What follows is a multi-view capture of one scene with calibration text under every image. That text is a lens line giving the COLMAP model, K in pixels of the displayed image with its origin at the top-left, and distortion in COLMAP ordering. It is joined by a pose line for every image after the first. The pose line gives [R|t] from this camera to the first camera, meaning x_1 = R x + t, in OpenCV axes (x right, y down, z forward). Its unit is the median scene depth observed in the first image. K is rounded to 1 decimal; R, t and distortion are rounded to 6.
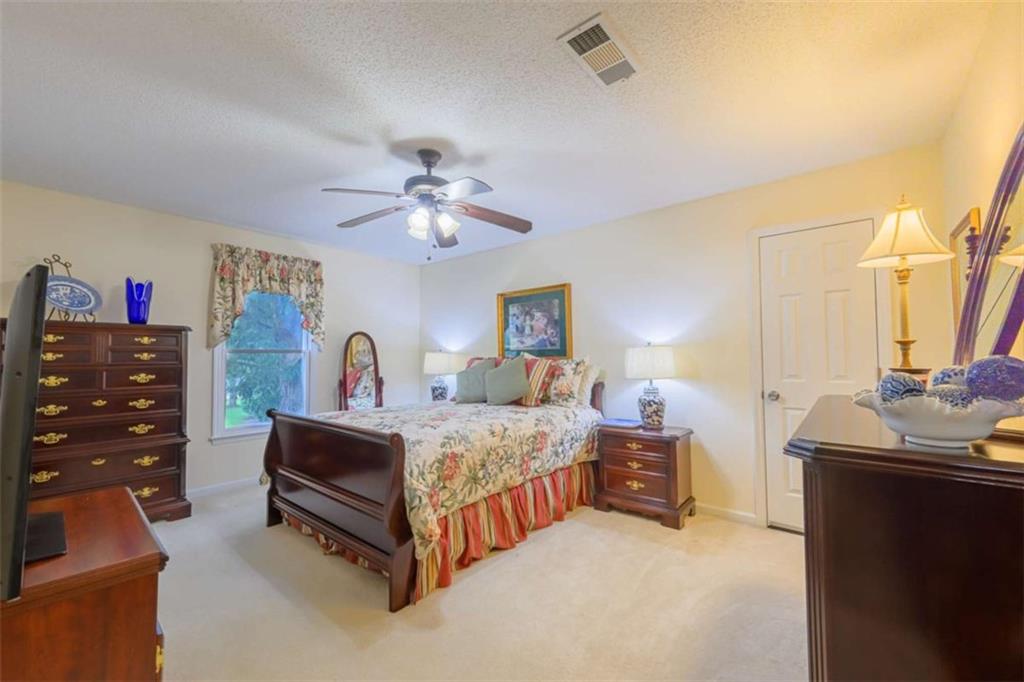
lens RADIAL K [[406.9, 0, 518.0], [0, 406.9, 342.4], [0, 0, 1]] dist [0.002197, 0.000364]
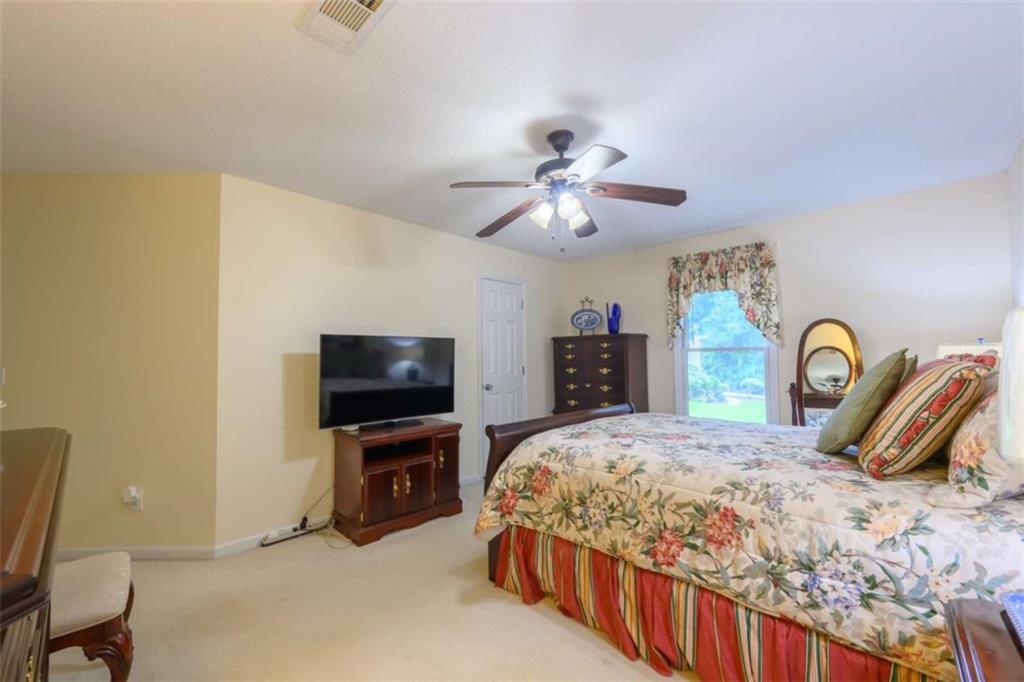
lens RADIAL K [[406.9, 0, 509.3], [0, 406.9, 343.4], [0, 0, 1]] dist [0.002197, 0.000364]
pose [[-0.081504, -0.030592, -0.996203, 0.532324], [0.049852, 0.998153, -0.034730, 0.020483], [0.995425, -0.052493, -0.079829, 0.722689]]
